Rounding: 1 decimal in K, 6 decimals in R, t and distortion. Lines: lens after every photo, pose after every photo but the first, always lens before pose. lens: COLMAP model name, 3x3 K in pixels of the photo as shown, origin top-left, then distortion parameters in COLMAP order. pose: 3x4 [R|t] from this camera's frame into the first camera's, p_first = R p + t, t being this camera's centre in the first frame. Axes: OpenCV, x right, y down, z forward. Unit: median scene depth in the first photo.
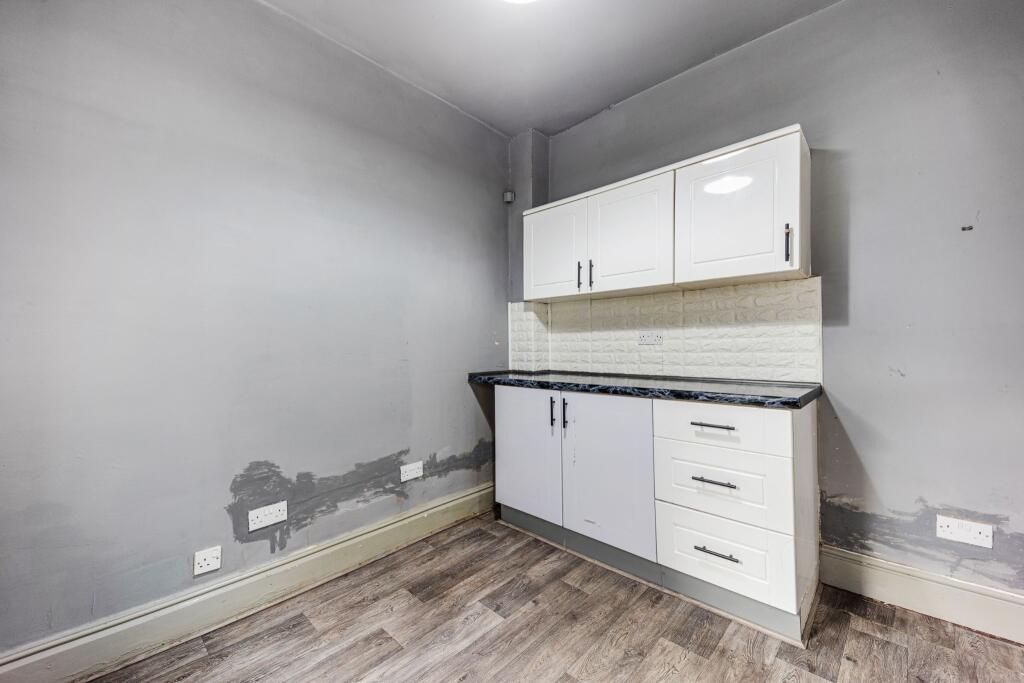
lens RADIAL K [[411.1, 0, 515.2], [0, 411.1, 345.1], [0, 0, 1]] dist [0.048923, -0.005120]
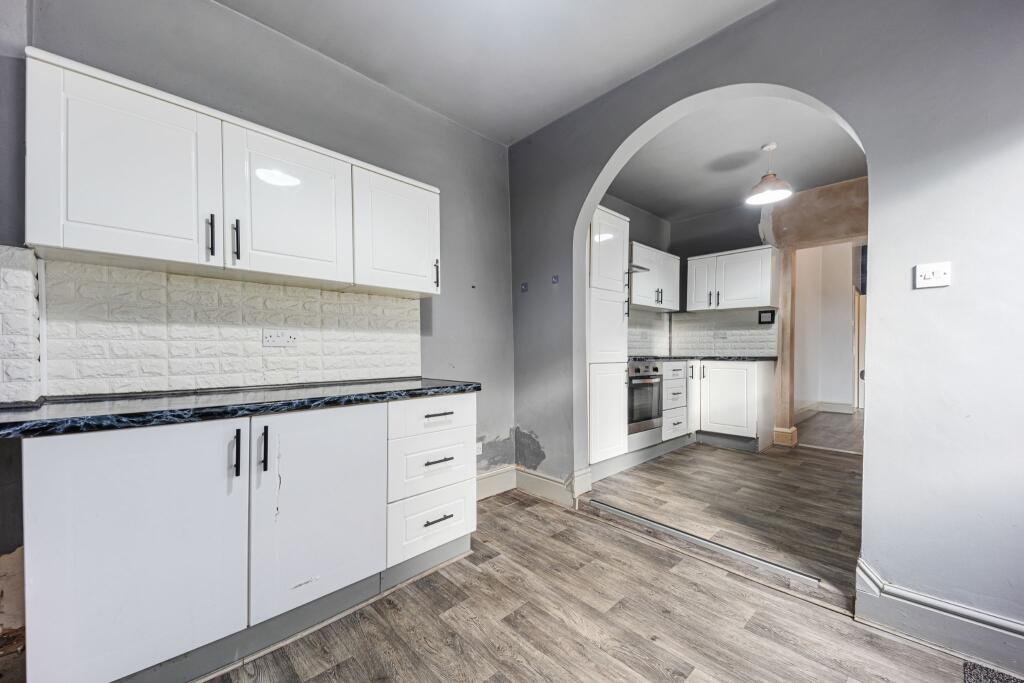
lens RADIAL K [[411.1, 0, 511.2], [0, 411.1, 351.0], [0, 0, 1]] dist [0.048923, -0.005120]
pose [[0.031816, 0.005218, 0.999480, -0.578812], [-0.001769, 0.999985, -0.005164, 0.012340], [-0.999492, -0.001604, 0.031825, 0.617544]]
